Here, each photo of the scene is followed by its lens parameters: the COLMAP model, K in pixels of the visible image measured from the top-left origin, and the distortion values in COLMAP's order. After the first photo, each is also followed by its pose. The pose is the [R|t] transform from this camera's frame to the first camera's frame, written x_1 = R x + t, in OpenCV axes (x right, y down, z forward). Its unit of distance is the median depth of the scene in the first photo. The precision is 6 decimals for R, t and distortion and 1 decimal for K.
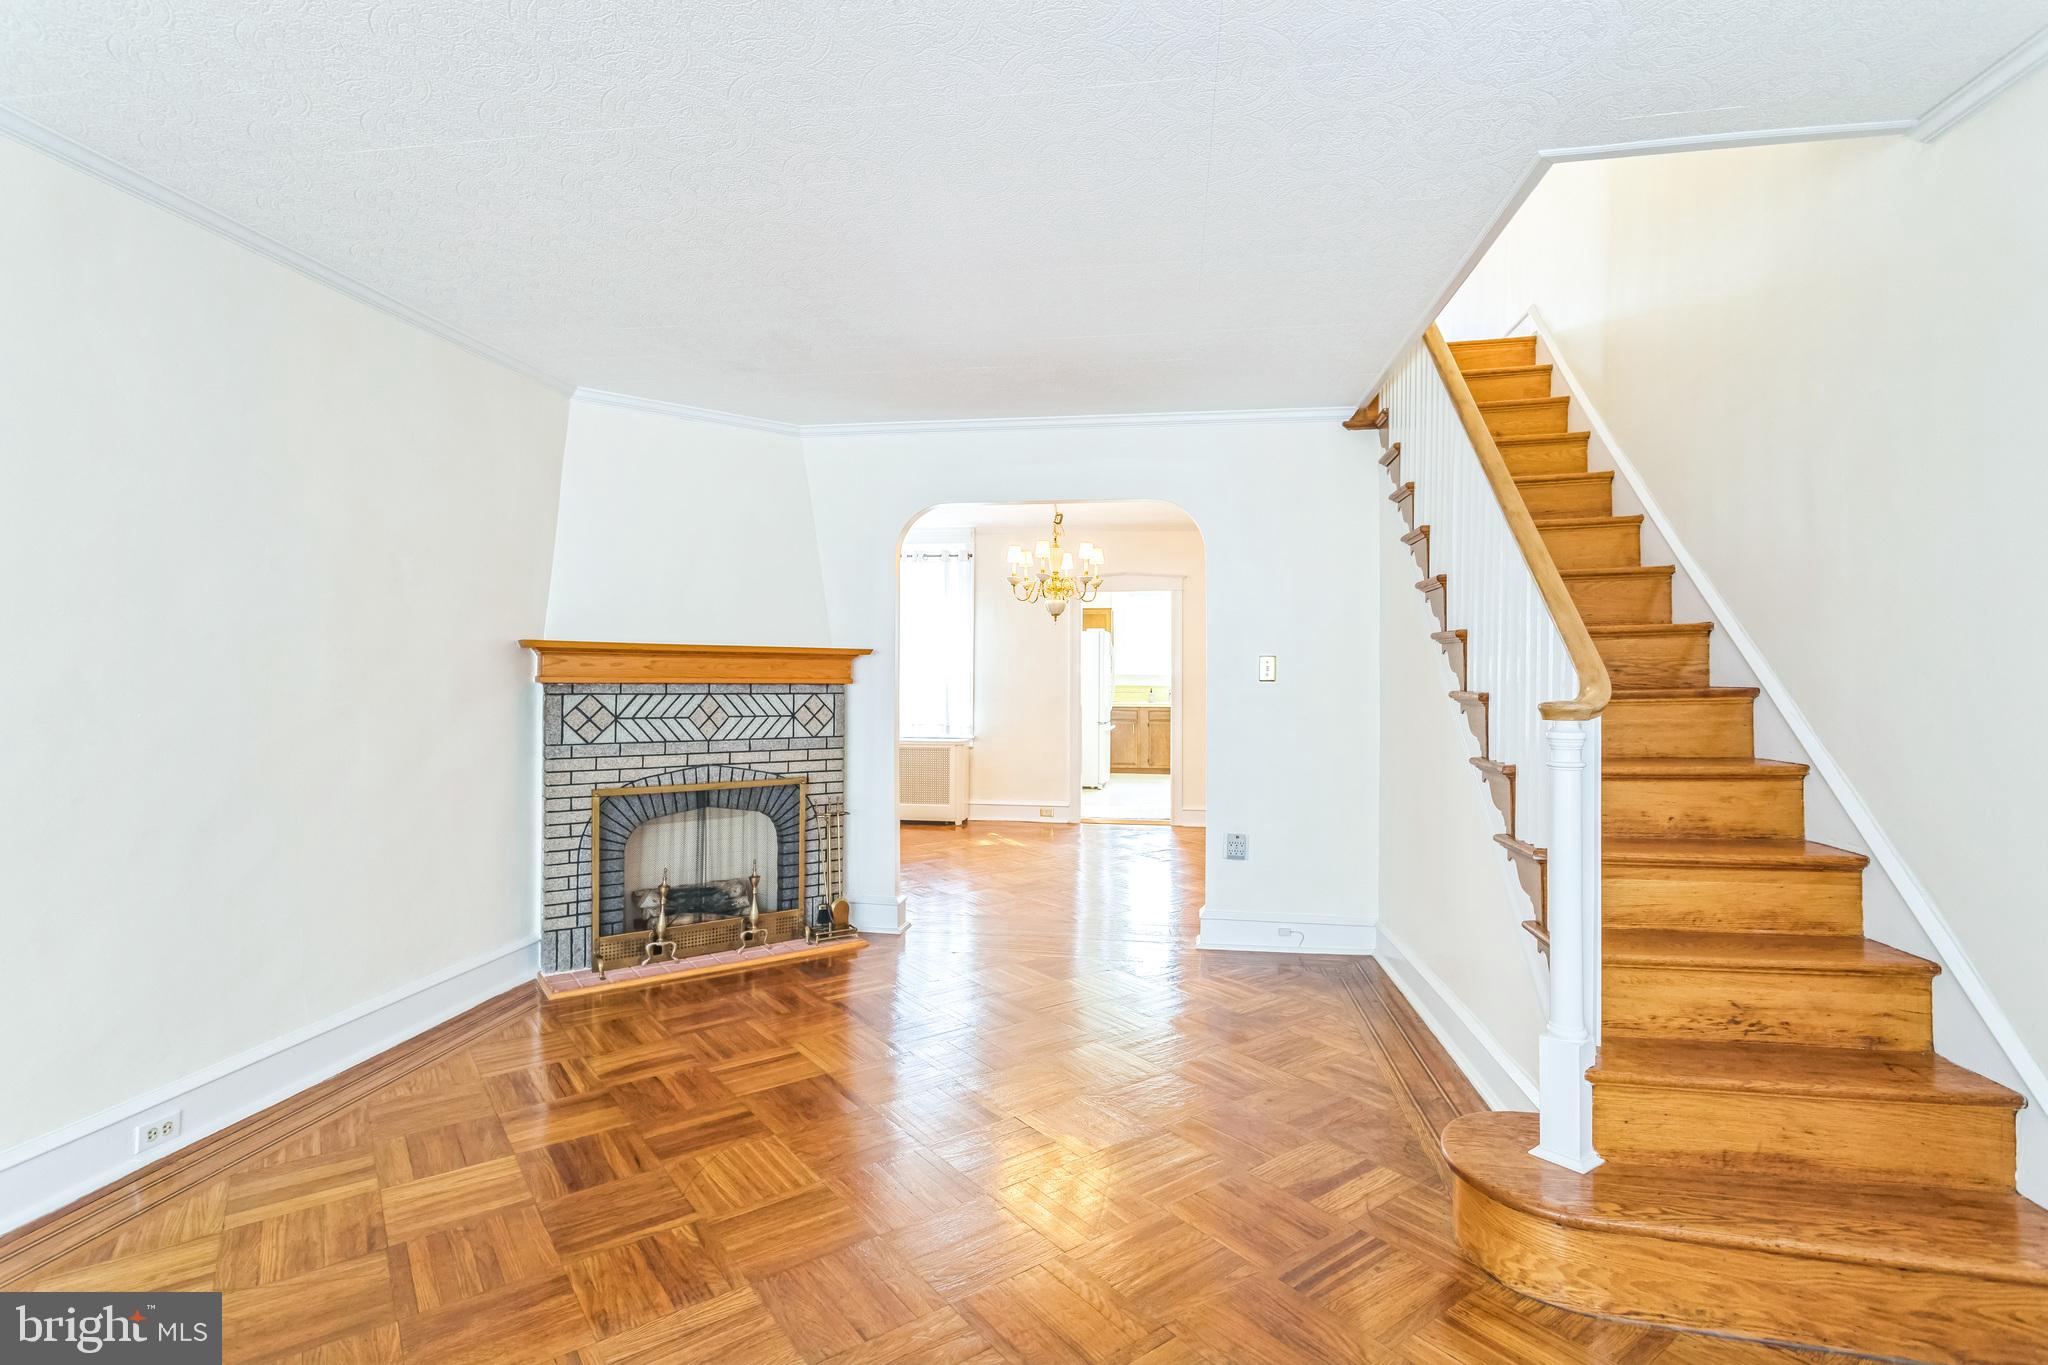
lens RADIAL K [[985.6, 0, 991.8], [0, 985.6, 678.0], [0, 0, 1]] dist [0.000675, 0.001347]
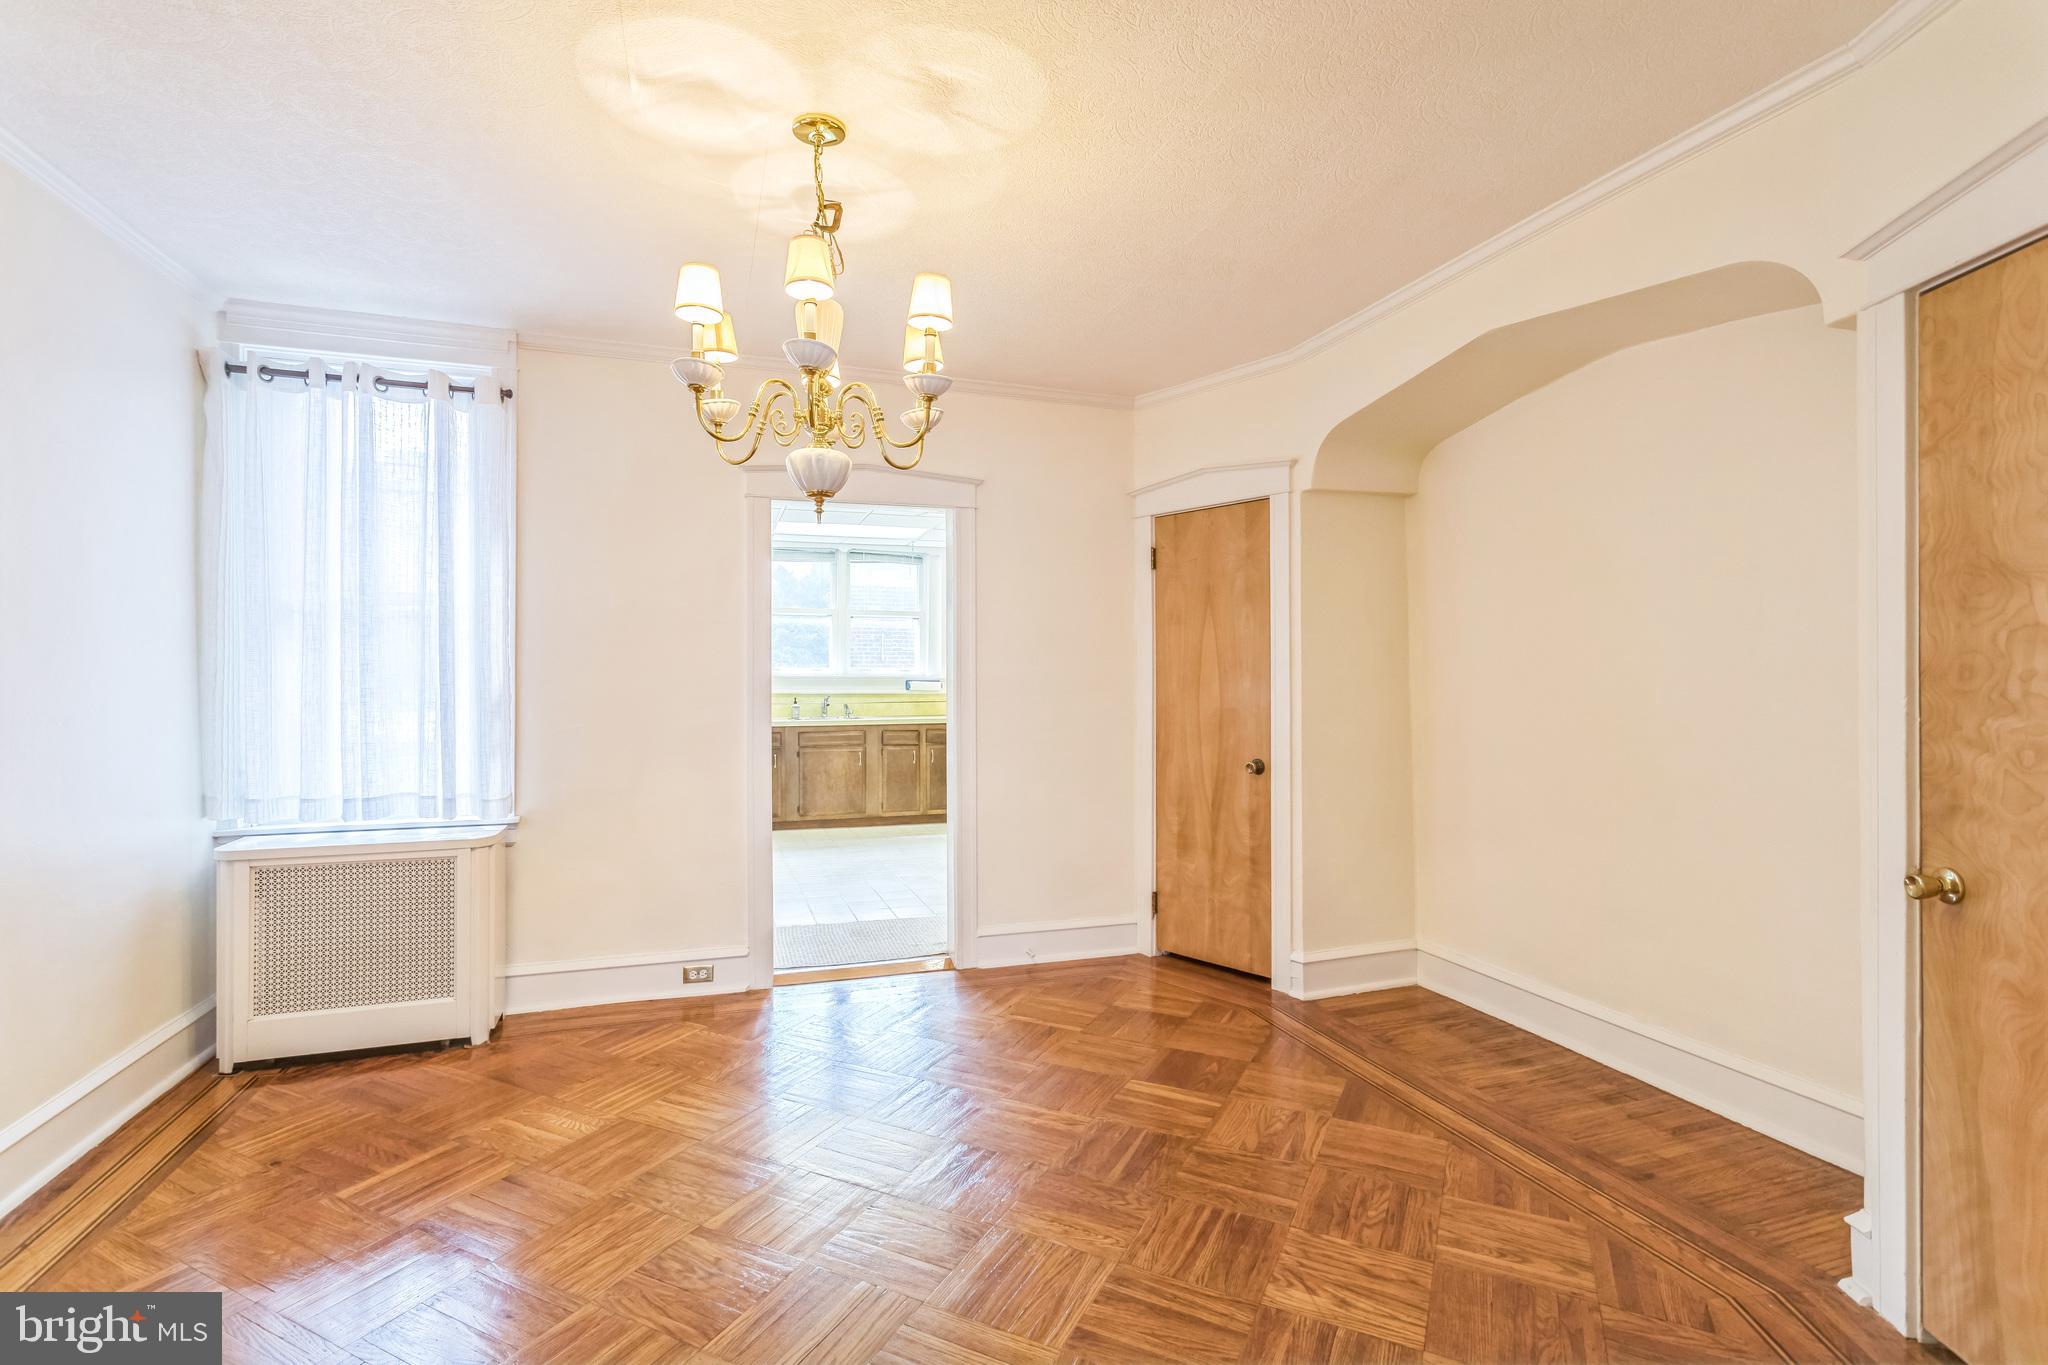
lens RADIAL K [[985.6, 0, 1013.1], [0, 985.6, 679.4], [0, 0, 1]] dist [0.000675, 0.001347]
pose [[0.882452, -0.005477, 0.470371, -0.057688], [0.006219, 0.999981, -0.000024, 0.000092], [-0.470362, 0.002947, 0.882469, 1.020723]]
